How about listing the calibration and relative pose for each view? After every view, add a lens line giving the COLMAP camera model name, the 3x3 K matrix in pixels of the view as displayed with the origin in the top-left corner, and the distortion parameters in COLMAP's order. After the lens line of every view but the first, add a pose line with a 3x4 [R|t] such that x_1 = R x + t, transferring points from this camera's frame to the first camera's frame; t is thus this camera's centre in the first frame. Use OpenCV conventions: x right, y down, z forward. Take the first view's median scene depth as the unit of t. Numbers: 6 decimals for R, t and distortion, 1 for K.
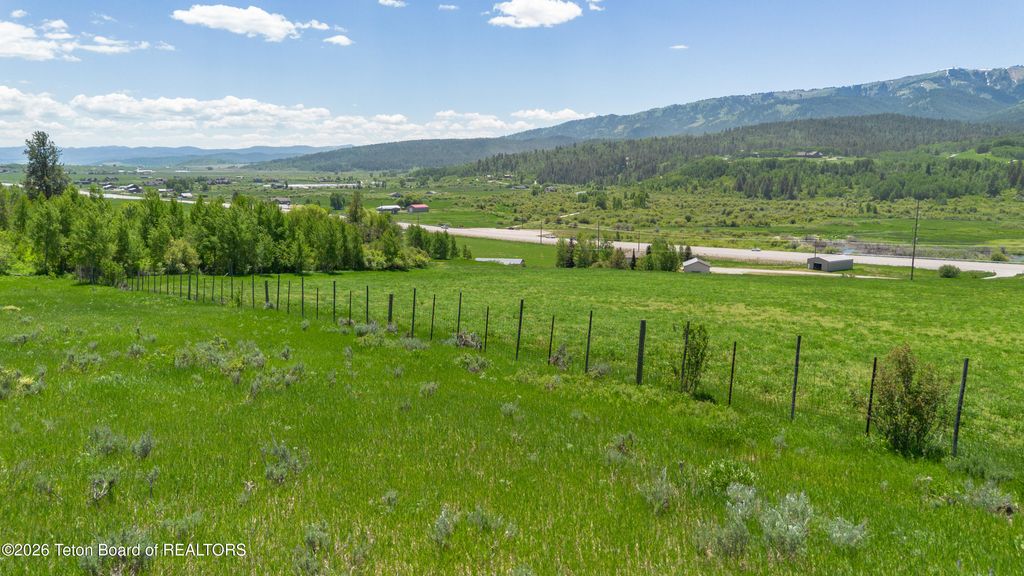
lens RADIAL K [[726.4, 0, 510.7], [0, 726.4, 277.7], [0, 0, 1]] dist [0.069438, -0.063607]
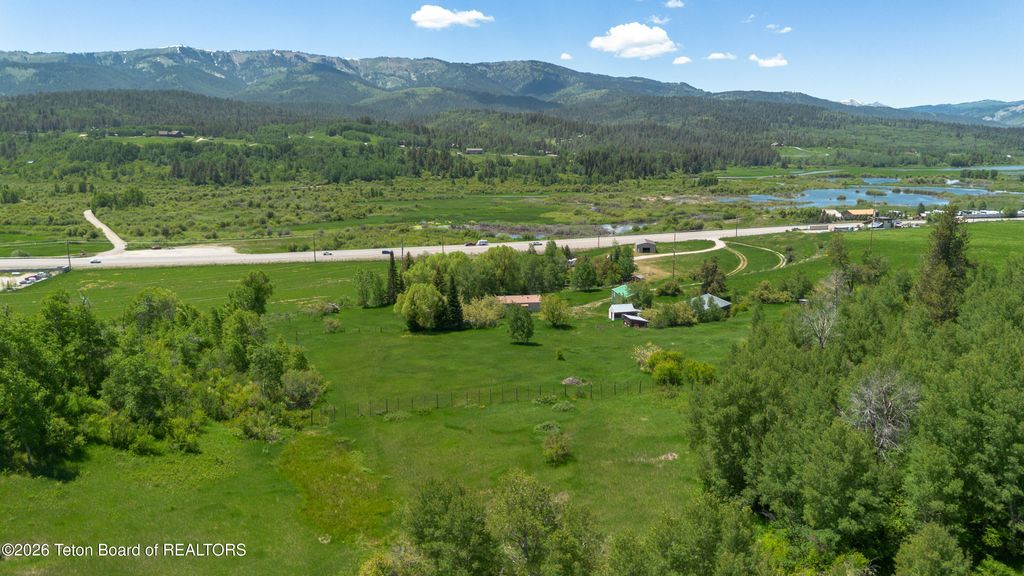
lens RADIAL K [[726.4, 0, 515.7], [0, 726.4, 291.1], [0, 0, 1]] dist [0.069438, -0.063607]
pose [[0.569268, -0.168704, 0.804657, -0.033666], [0.124967, 0.985104, 0.118127, -0.005501], [-0.812599, 0.033310, 0.581871, 0.019929]]
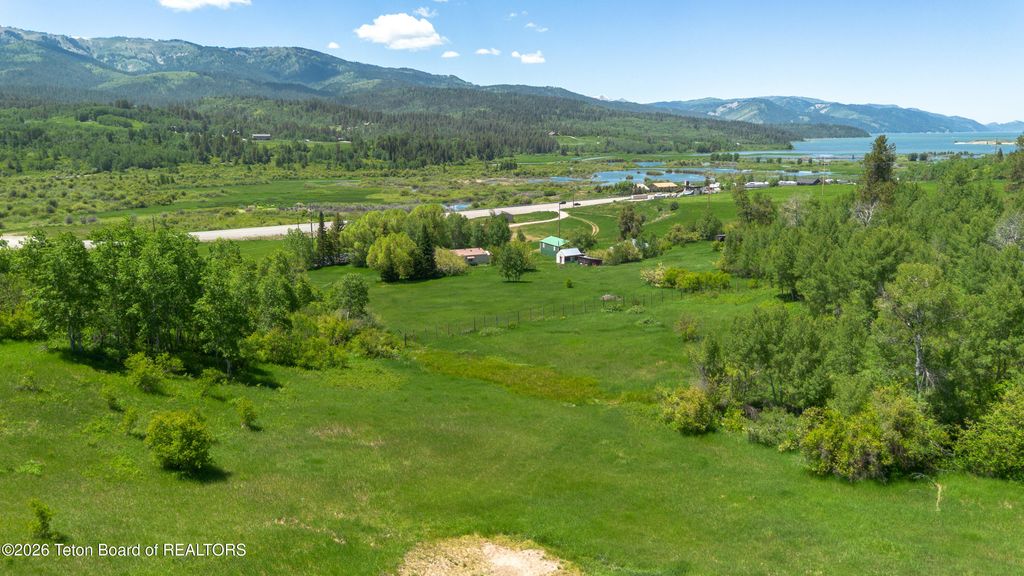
lens RADIAL K [[726.4, 0, 517.3], [0, 726.4, 286.4], [0, 0, 1]] dist [0.069438, -0.063607]
pose [[0.294473, -0.200077, 0.934481, -0.037890], [0.145357, 0.975838, 0.163127, -0.004909], [-0.944541, 0.087797, 0.316440, 0.025330]]
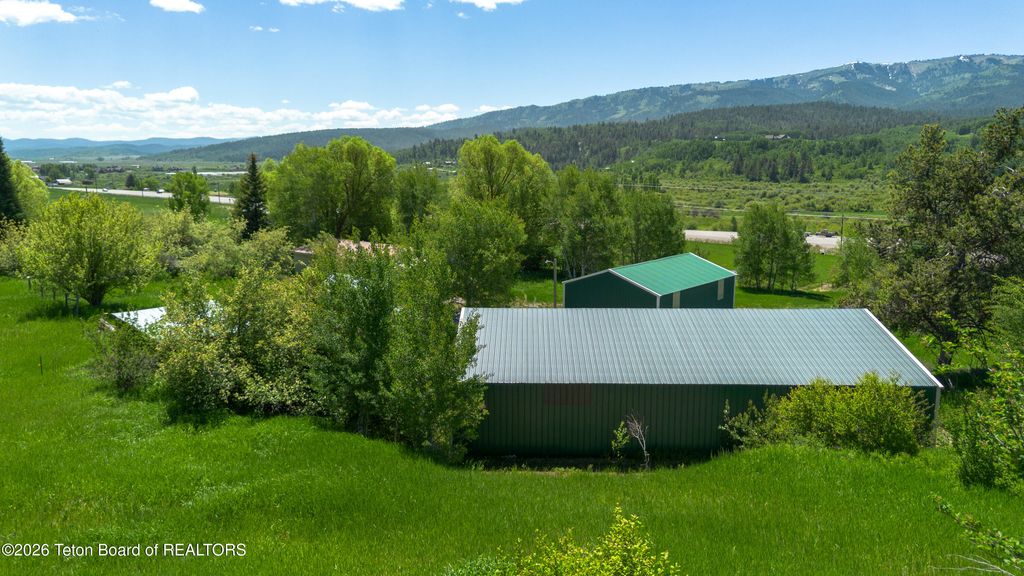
lens RADIAL K [[726.4, 0, 511.0], [0, 726.4, 279.6], [0, 0, 1]] dist [0.069438, -0.063607]
pose [[0.993291, -0.021213, 0.113676, -0.009418], [0.019872, 0.999719, 0.012911, -0.001397], [-0.113918, -0.010565, 0.993434, 0.025175]]
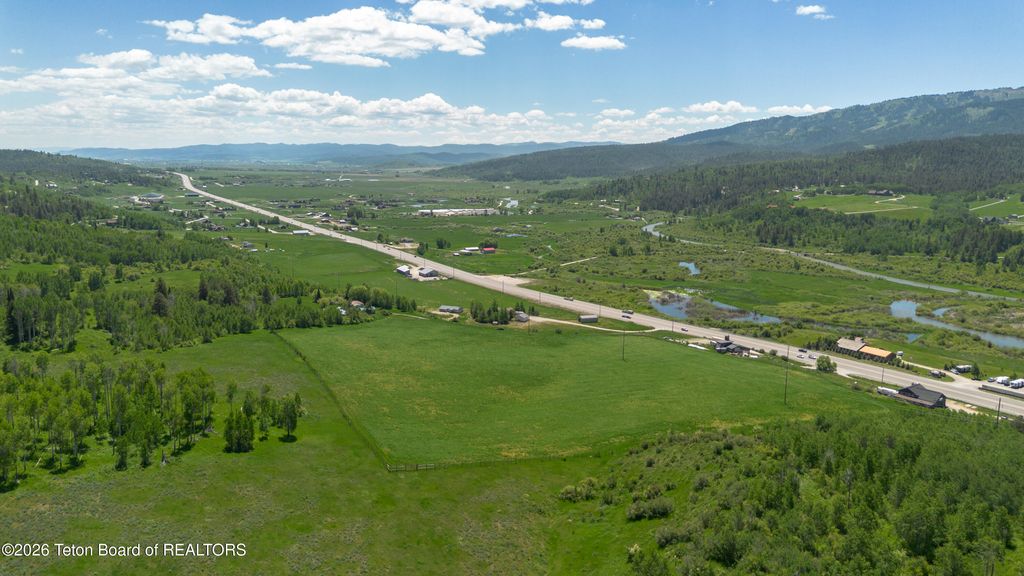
lens RADIAL K [[726.4, 0, 514.0], [0, 726.4, 293.5], [0, 0, 1]] dist [0.069438, -0.063607]
pose [[0.970488, 0.051305, -0.235629, 0.032622], [-0.043979, 0.998375, 0.036245, -0.007350], [0.237105, -0.024813, 0.971167, -0.051485]]
